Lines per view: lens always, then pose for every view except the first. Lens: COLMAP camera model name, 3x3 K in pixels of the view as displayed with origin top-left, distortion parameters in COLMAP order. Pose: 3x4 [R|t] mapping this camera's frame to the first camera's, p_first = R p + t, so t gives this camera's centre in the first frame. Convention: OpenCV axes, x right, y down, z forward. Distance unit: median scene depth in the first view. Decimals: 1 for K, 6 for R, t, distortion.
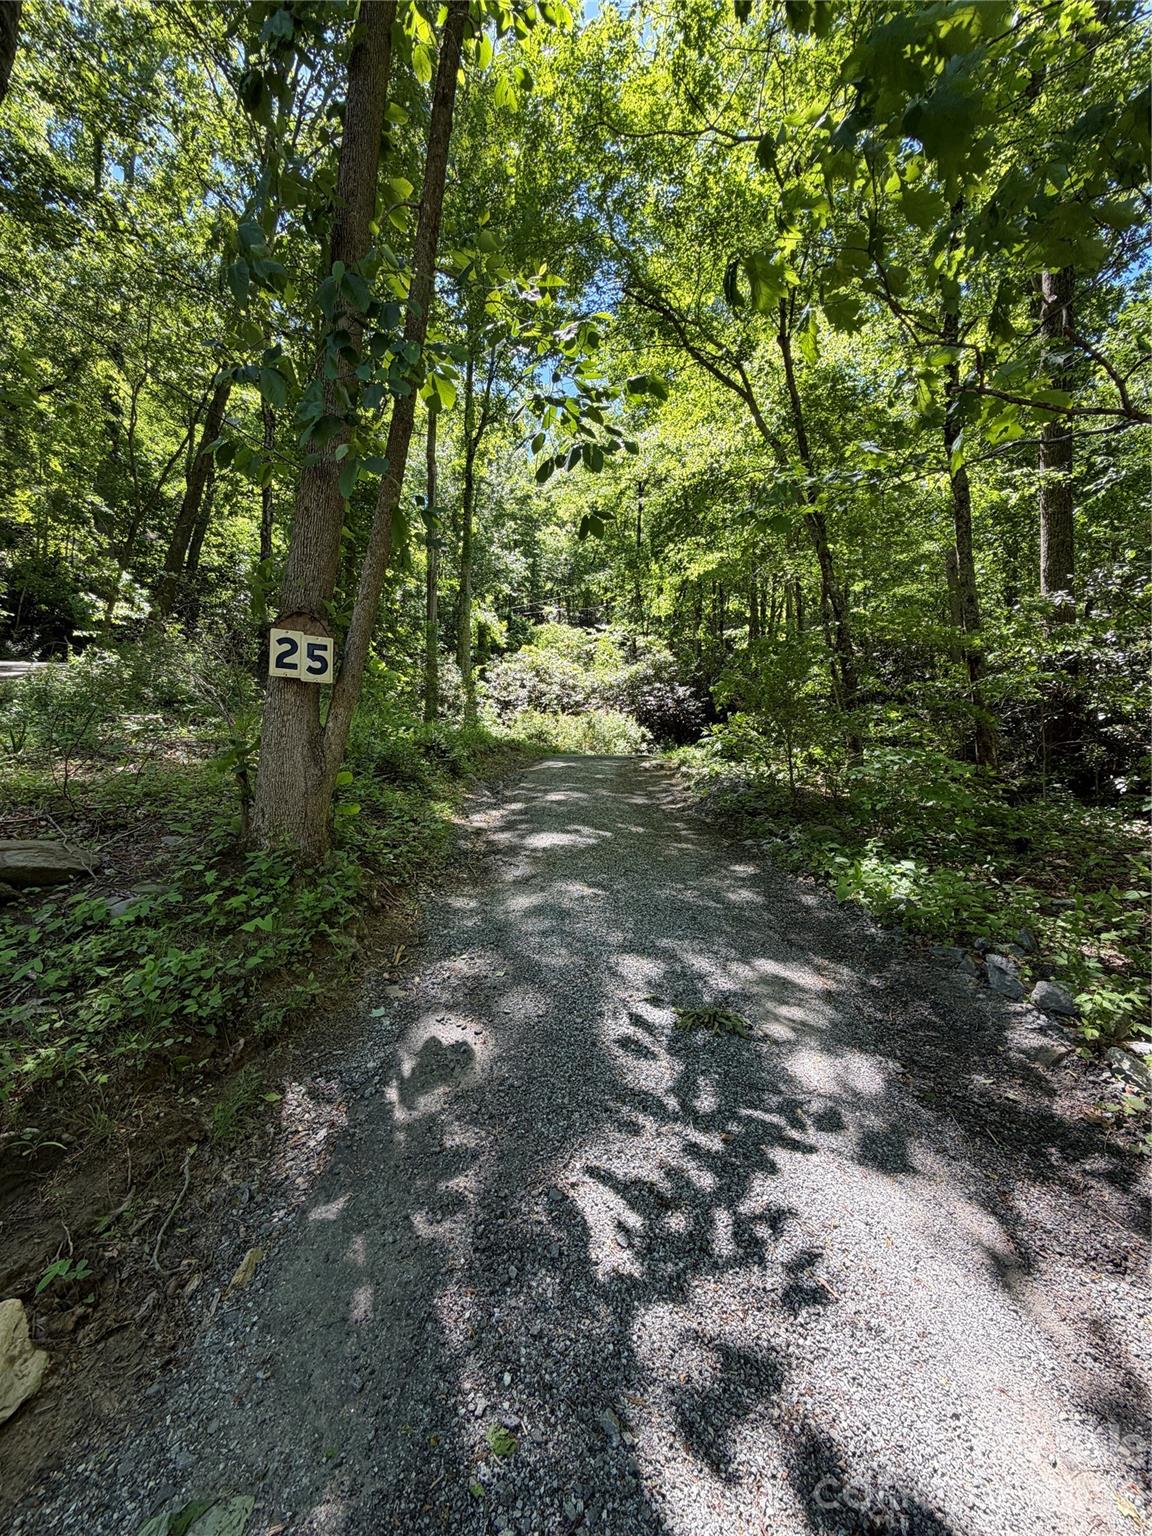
lens RADIAL K [[609.7, 0, 575.8], [0, 609.7, 768.4], [0, 0, 1]] dist [0.001442, -0.000556]
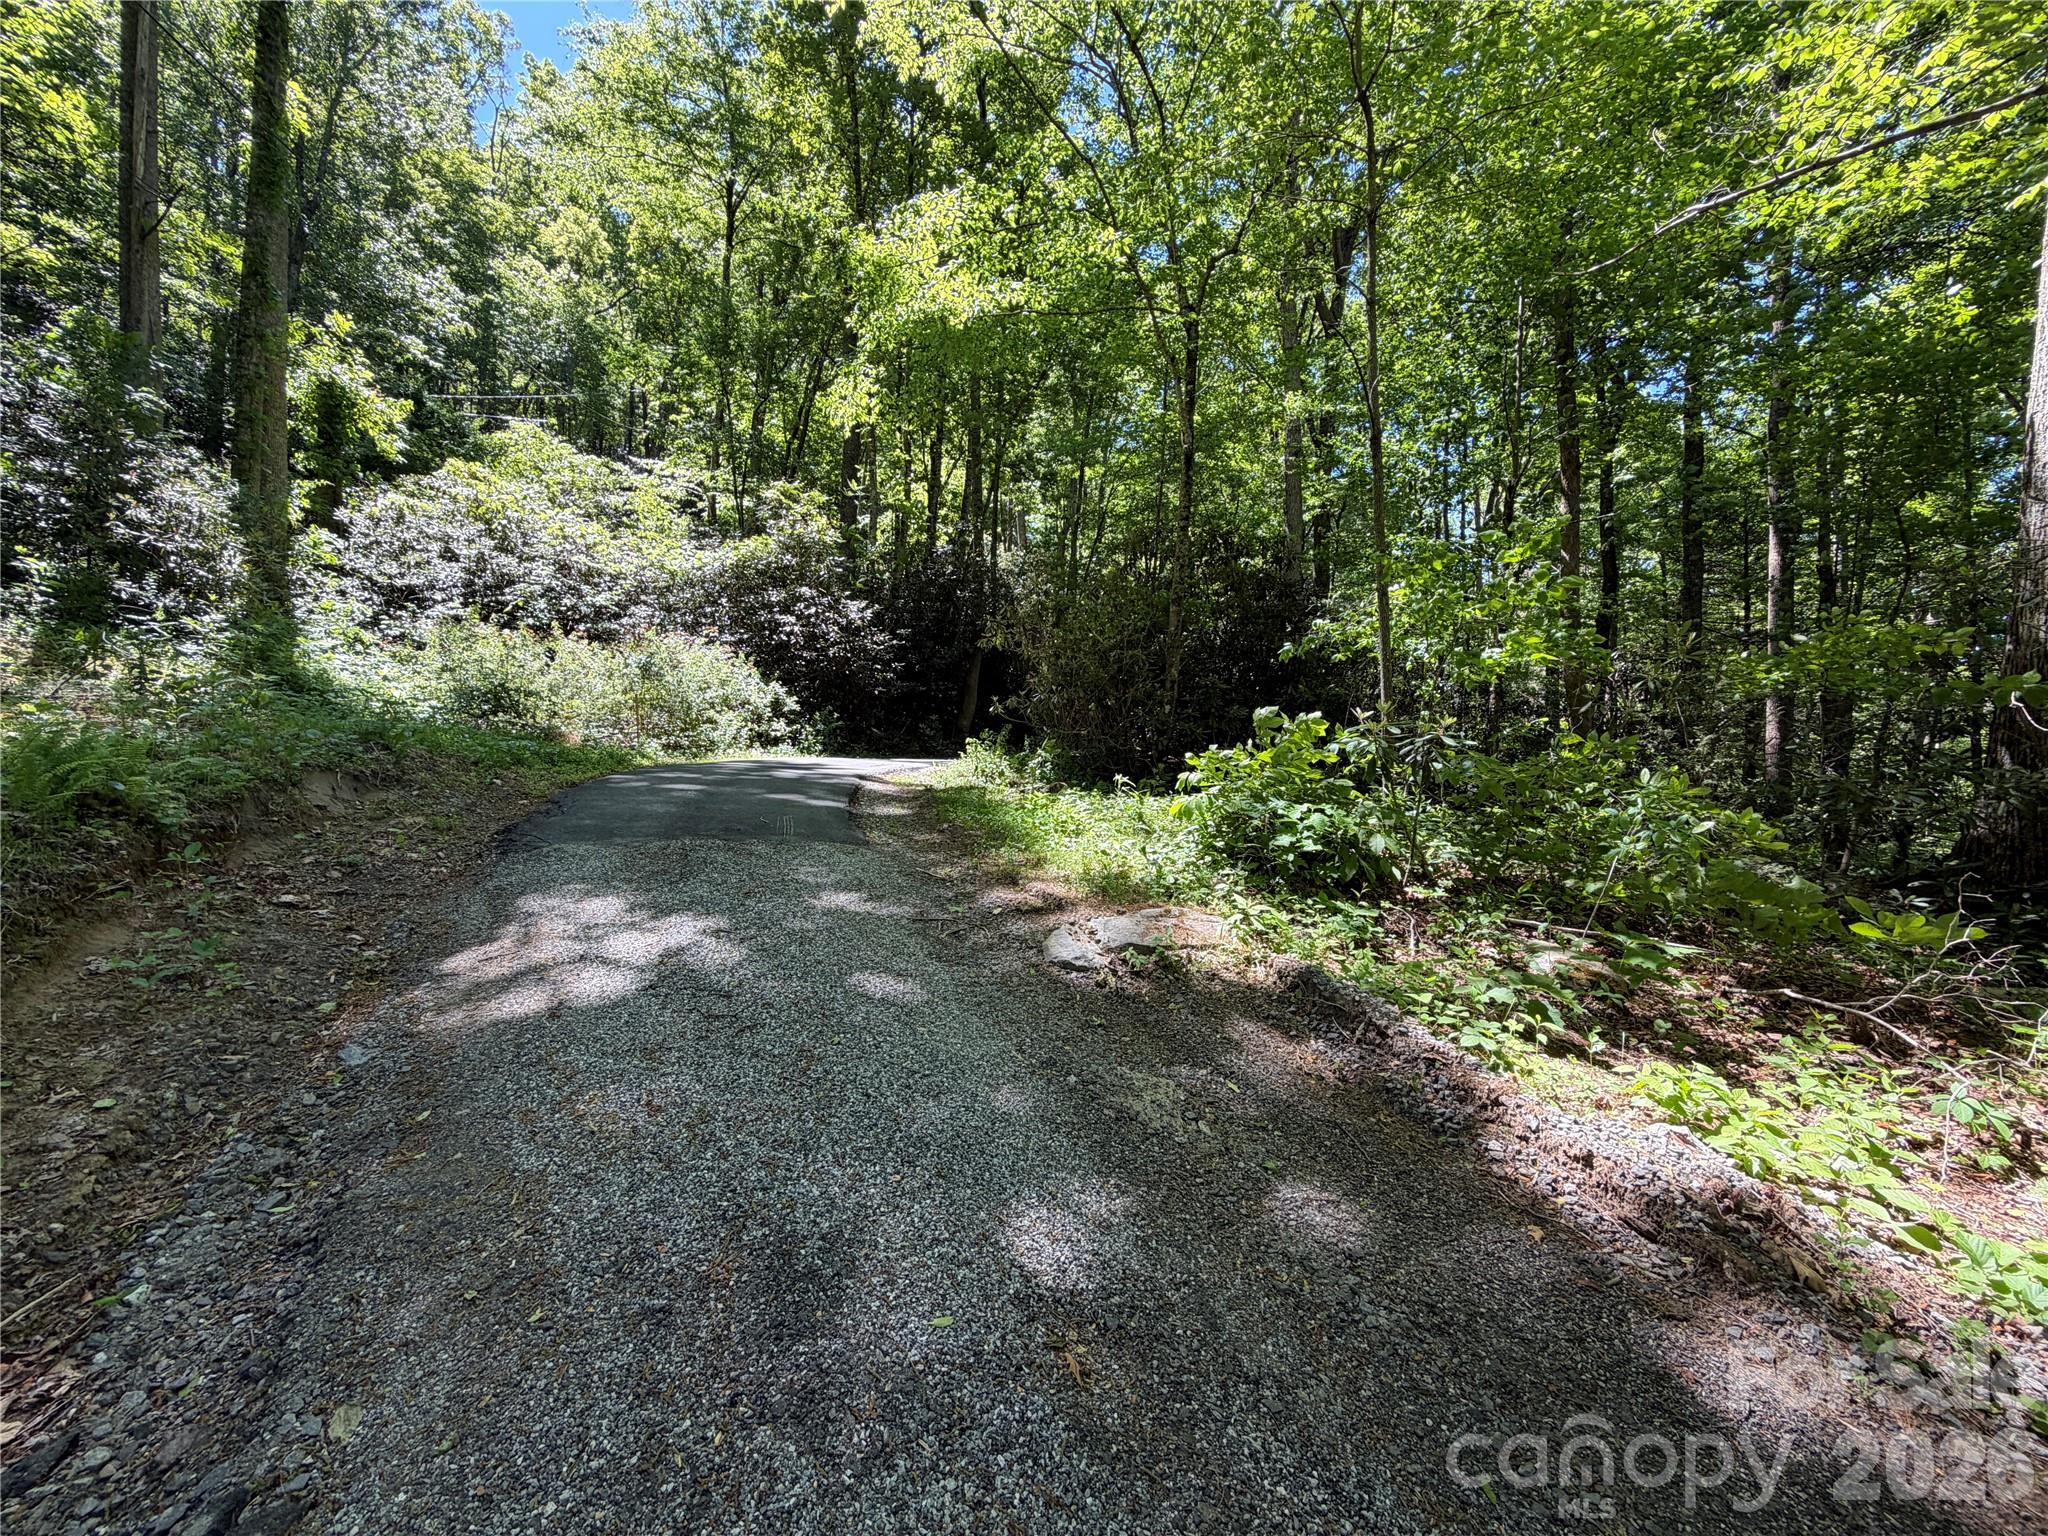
lens RADIAL K [[813.0, 0, 1025.0], [0, 813.0, 765.9], [0, 0, 1]] dist [0.001442, -0.000556]
pose [[0.869131, 0.009040, 0.494499, -0.018690], [-0.039200, 0.997947, 0.050654, -0.035977], [-0.493026, -0.063409, 0.867701, 0.319467]]
